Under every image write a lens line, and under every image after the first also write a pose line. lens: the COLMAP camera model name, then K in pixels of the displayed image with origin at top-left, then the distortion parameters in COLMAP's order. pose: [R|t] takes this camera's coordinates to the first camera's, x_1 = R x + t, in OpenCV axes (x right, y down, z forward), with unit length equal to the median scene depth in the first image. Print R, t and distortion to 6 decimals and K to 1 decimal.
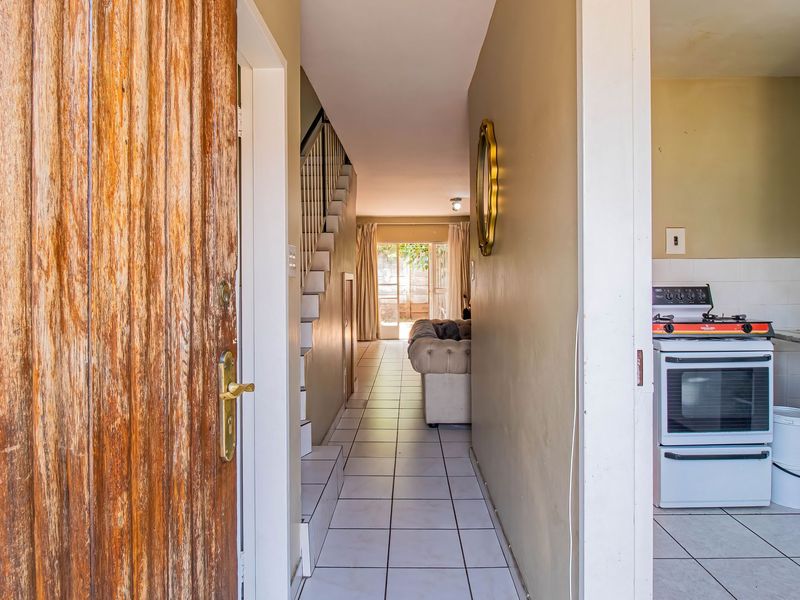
lens RADIAL K [[492.7, 0, 402.8], [0, 492.7, 287.9], [0, 0, 1]] dist [-0.004557, -0.001351]
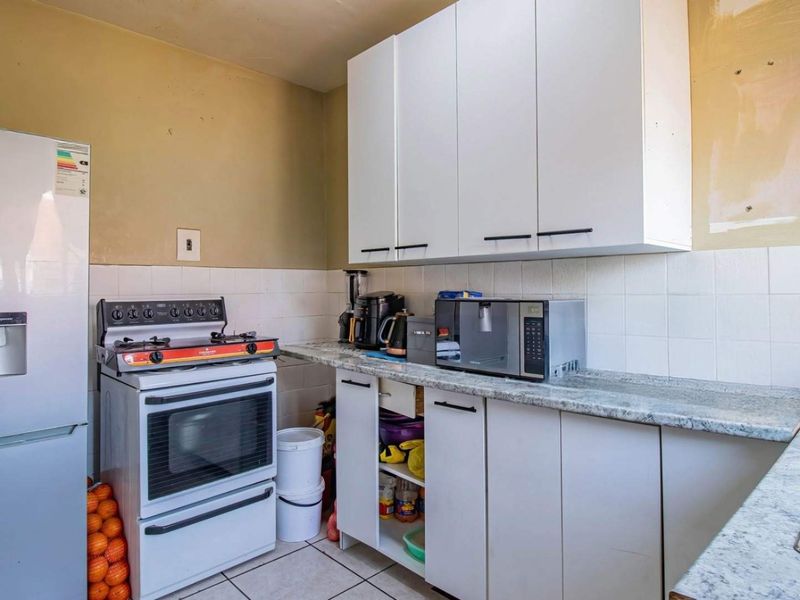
lens RADIAL K [[492.7, 0, 402.8], [0, 492.7, 287.9], [0, 0, 1]] dist [-0.004557, -0.001351]
pose [[0.713719, -0.000767, 0.700432, 0.281043], [0.013143, 0.999838, -0.012297, -0.010165], [-0.700309, 0.017983, 0.713613, 0.191255]]
